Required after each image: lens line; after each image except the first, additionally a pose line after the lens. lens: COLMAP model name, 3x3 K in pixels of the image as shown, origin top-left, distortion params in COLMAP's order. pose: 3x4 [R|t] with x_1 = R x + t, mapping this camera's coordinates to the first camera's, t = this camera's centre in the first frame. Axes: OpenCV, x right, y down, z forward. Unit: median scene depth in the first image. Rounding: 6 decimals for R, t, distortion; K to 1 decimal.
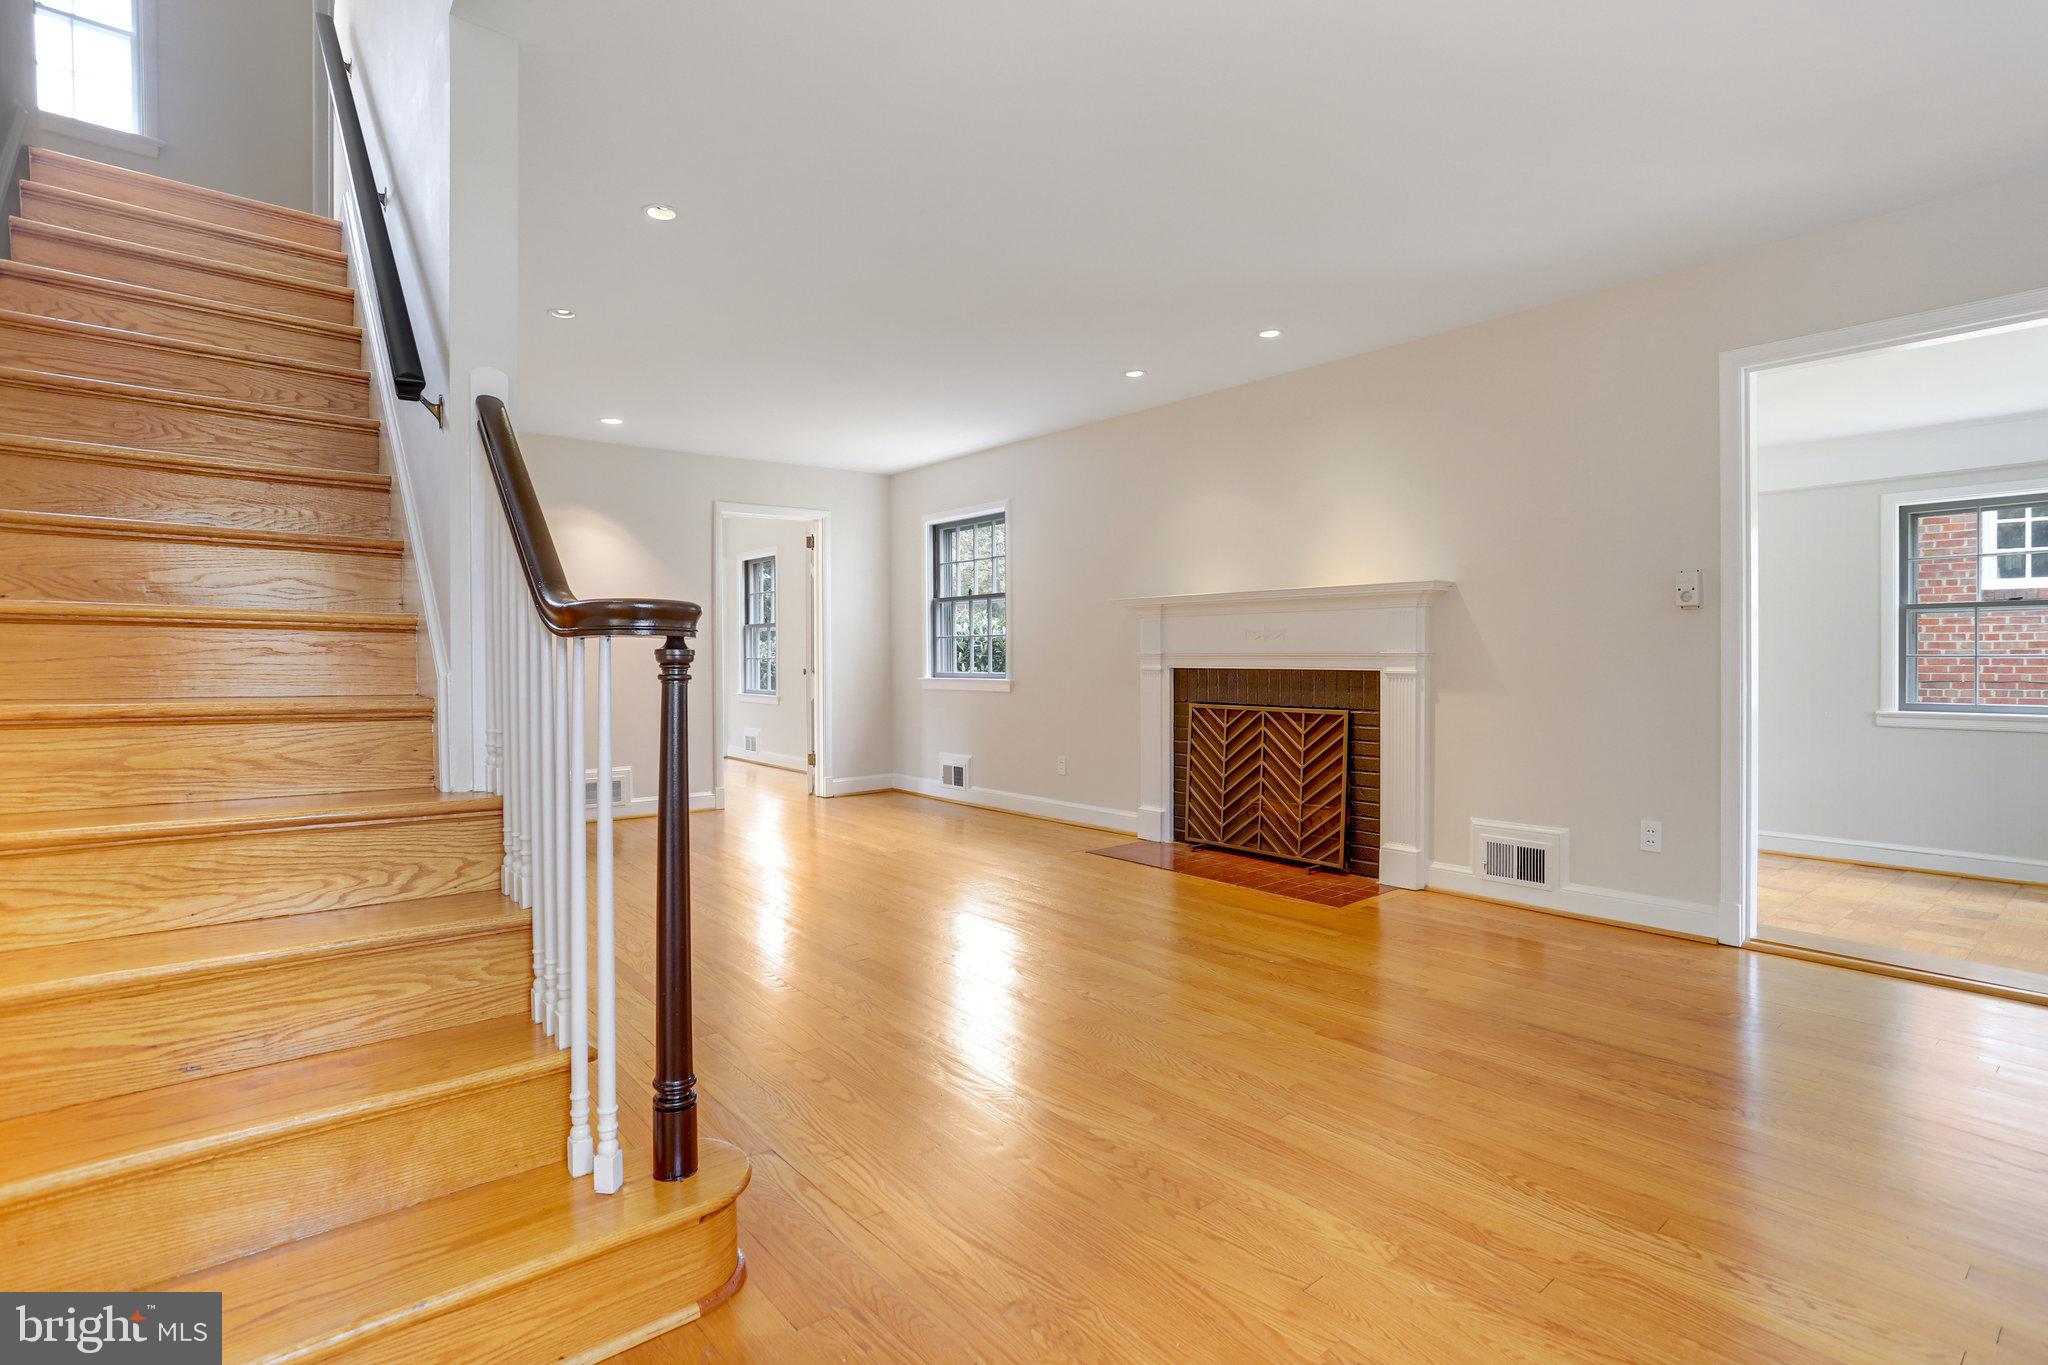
lens RADIAL K [[986.9, 0, 1012.8], [0, 986.9, 664.8], [0, 0, 1]] dist [-0.042707, 0.017638]
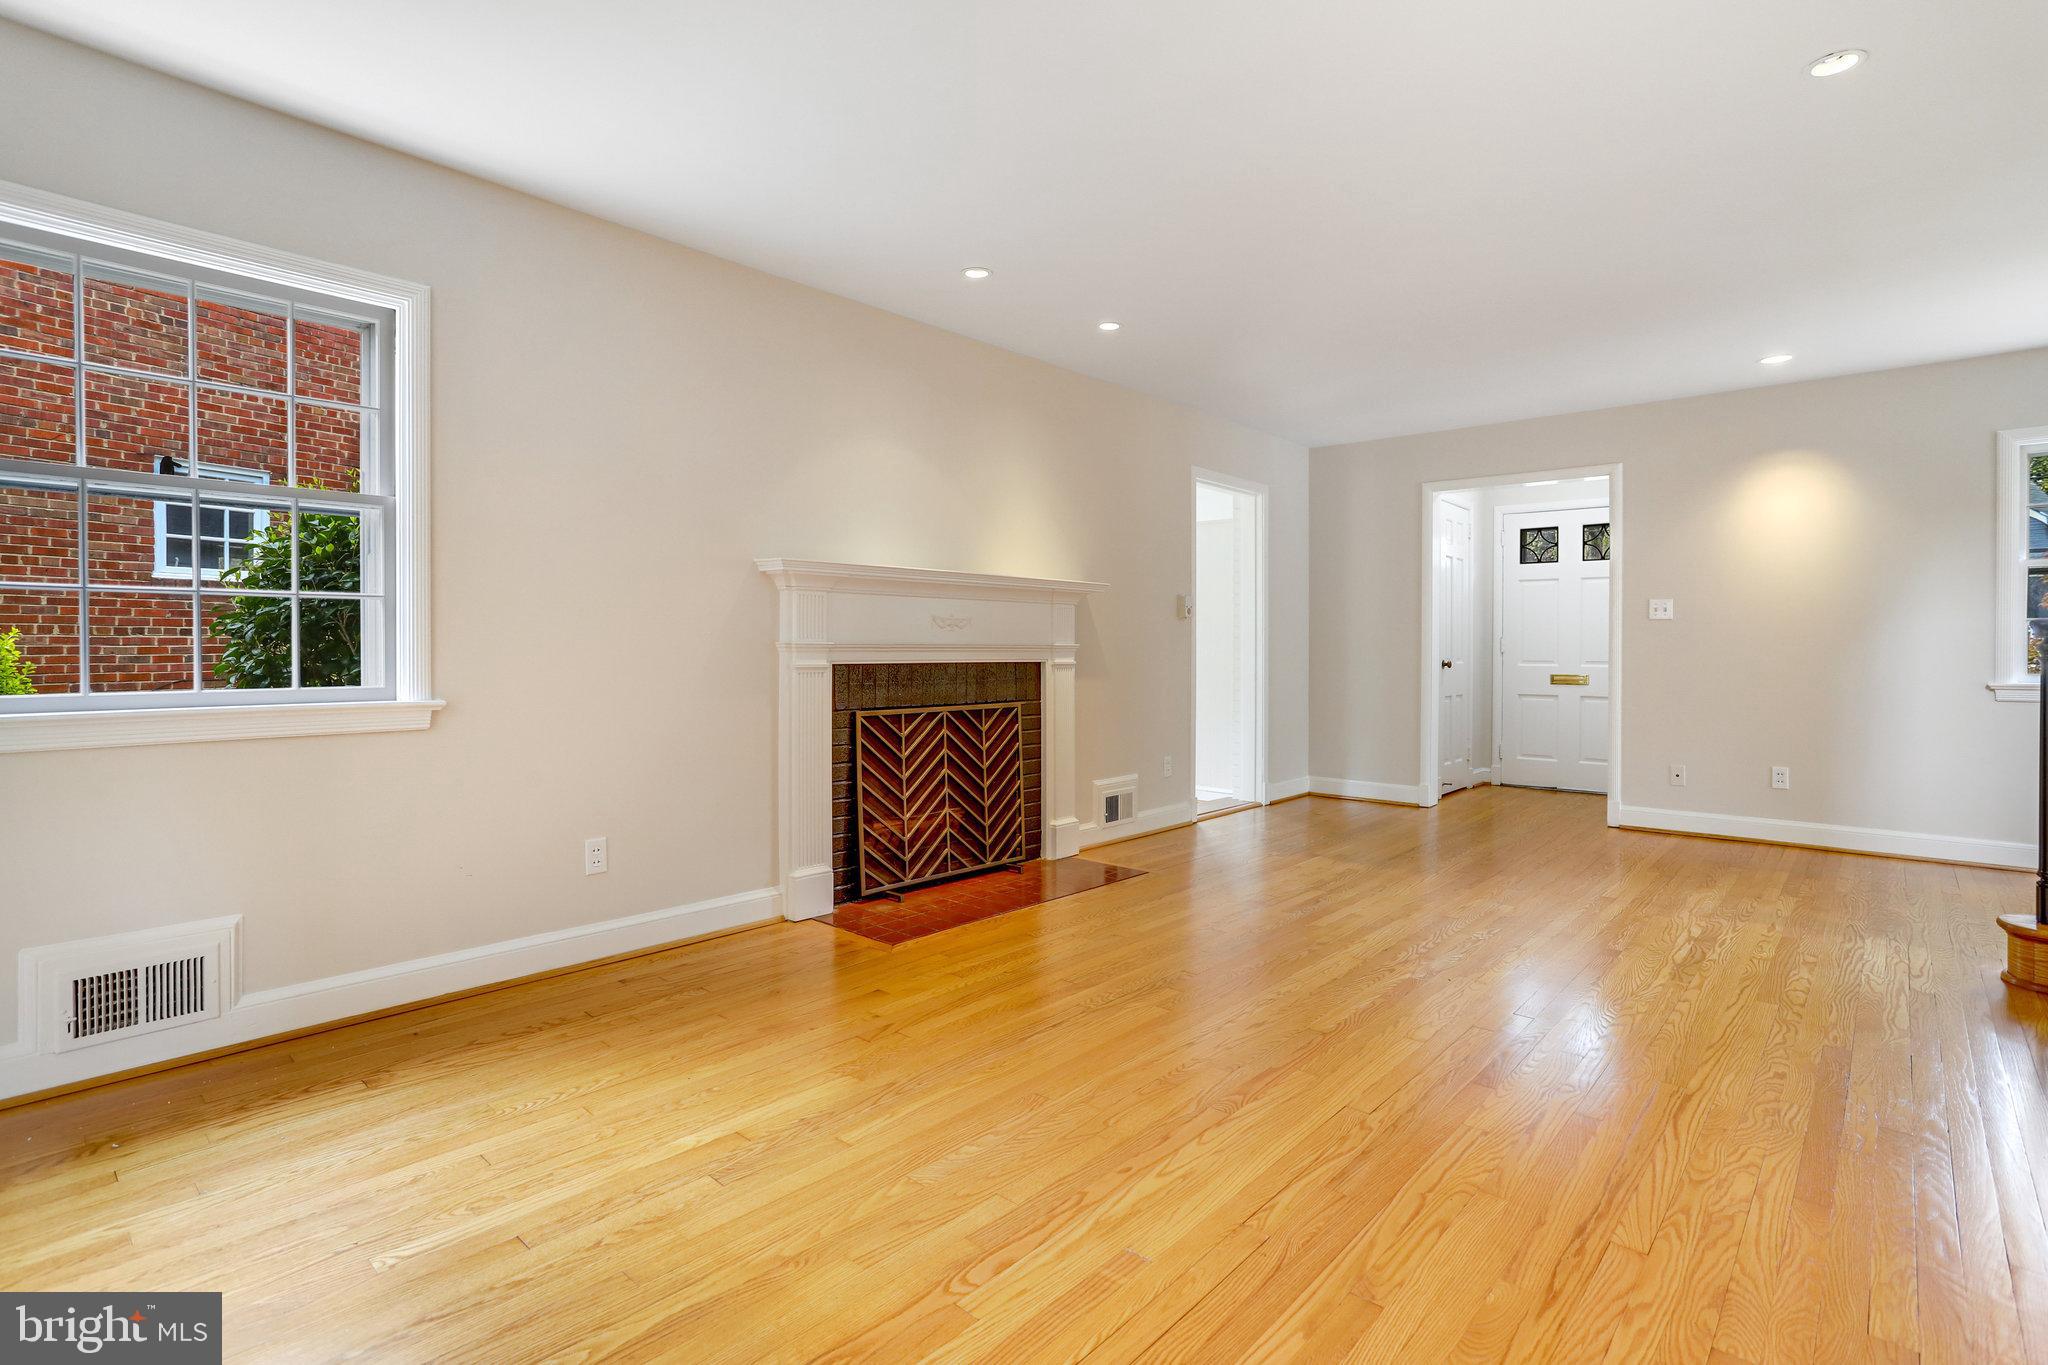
lens RADIAL K [[986.9, 0, 1036.0], [0, 986.9, 667.6], [0, 0, 1]] dist [-0.042707, 0.017638]
pose [[-0.160855, -0.014822, 0.986867, -0.636136], [0.008852, 0.999825, 0.016459, -0.005190], [-0.986938, 0.011384, -0.160696, 1.101505]]
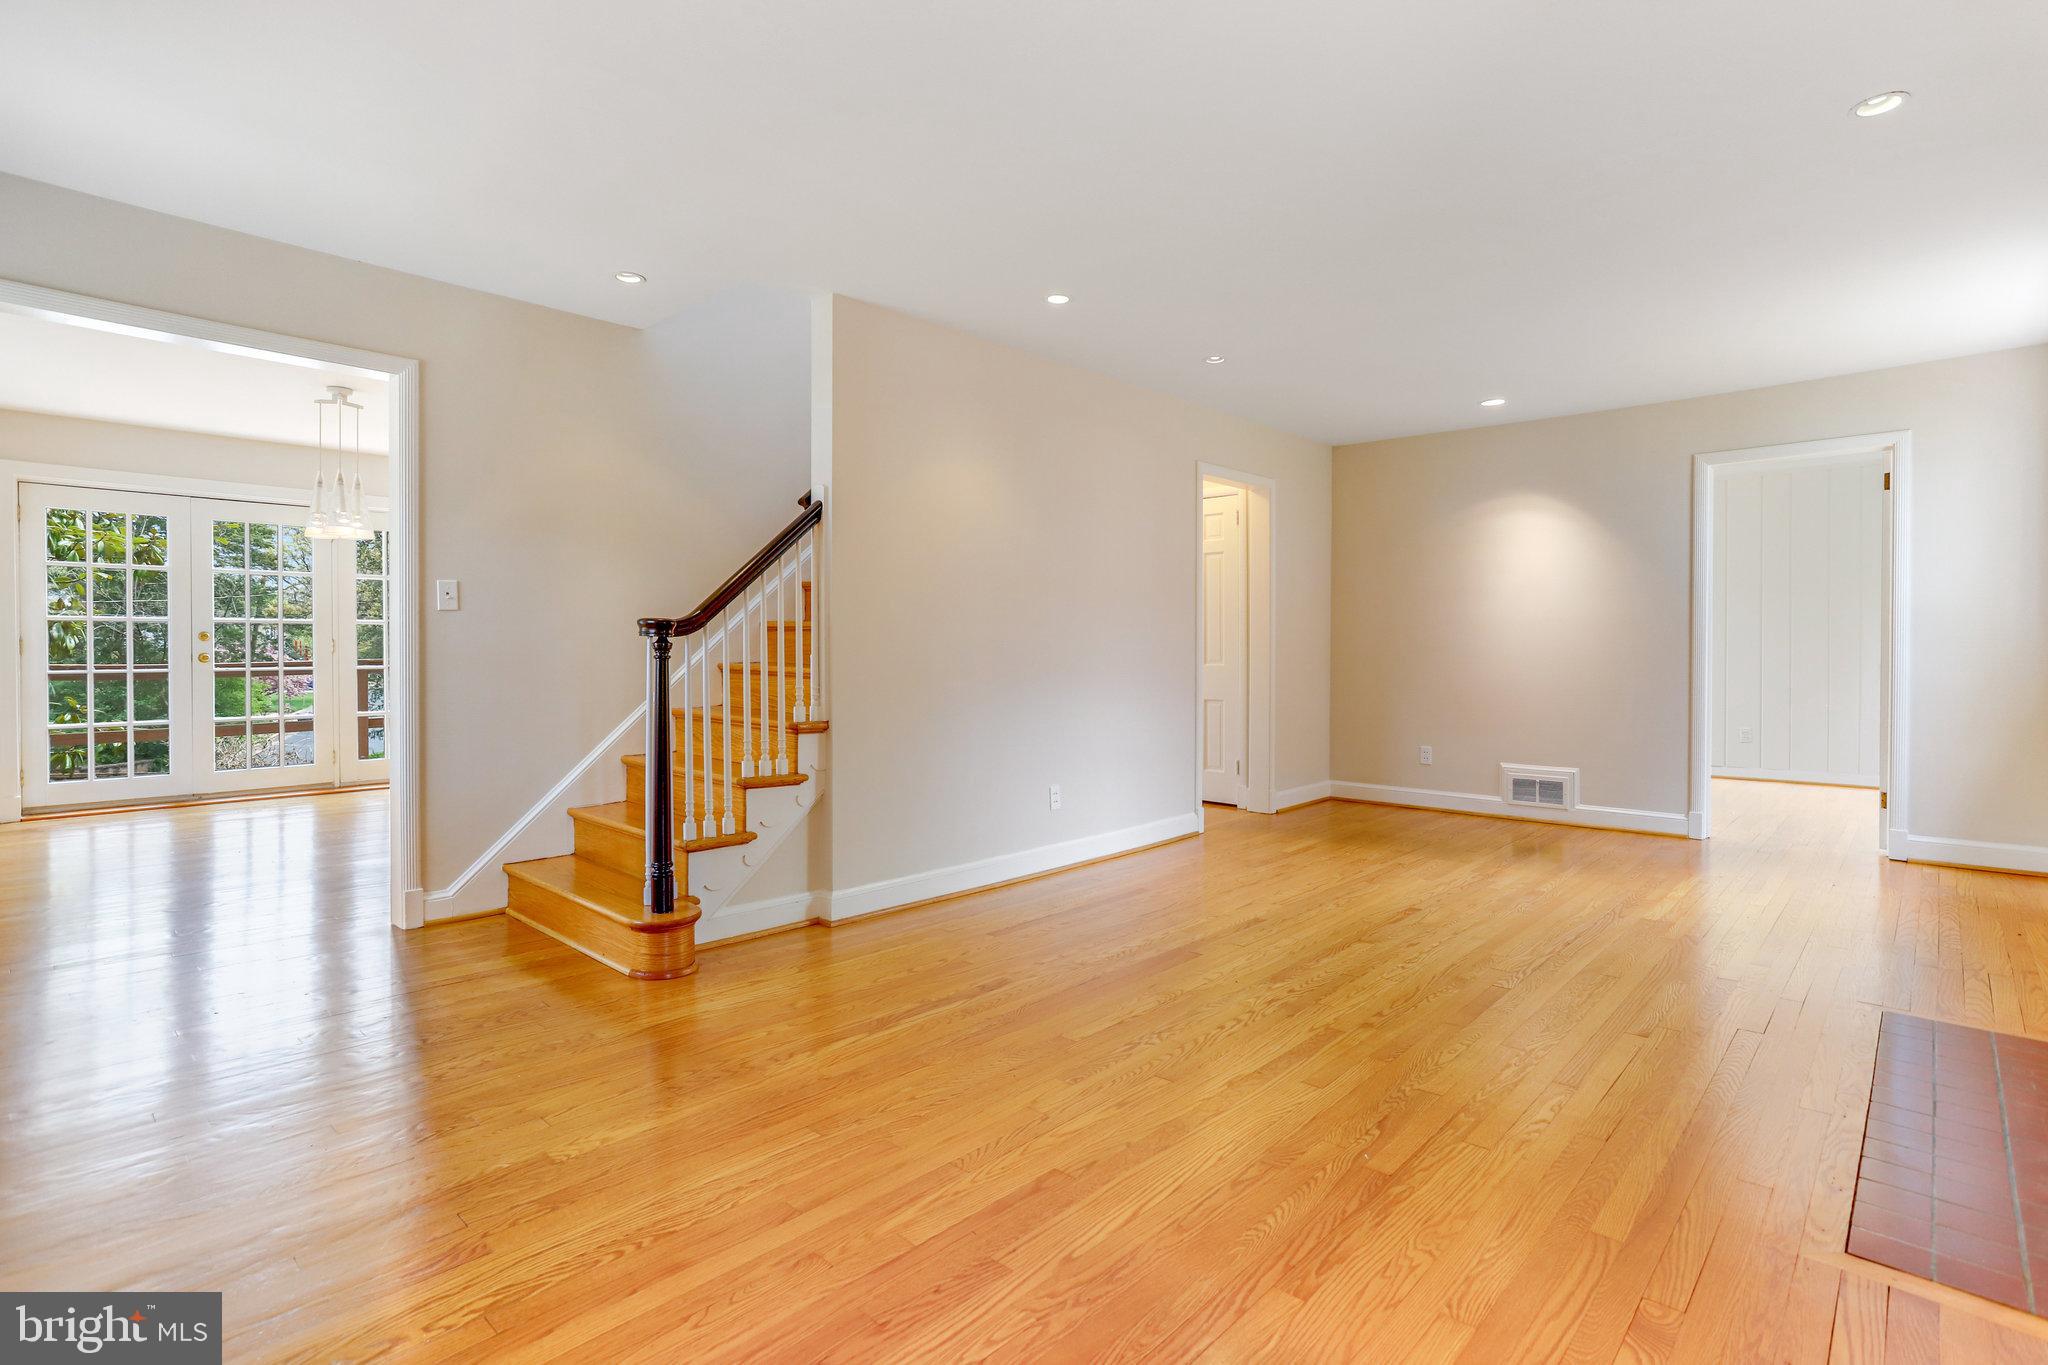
lens RADIAL K [[986.9, 0, 1024.3], [0, 986.9, 673.4], [0, 0, 1]] dist [-0.042707, 0.017638]
pose [[0.139340, 0.030920, -0.989762, 0.576959], [-0.010745, 0.999501, 0.029712, -0.008089], [0.990186, 0.006495, 0.139603, 0.495905]]
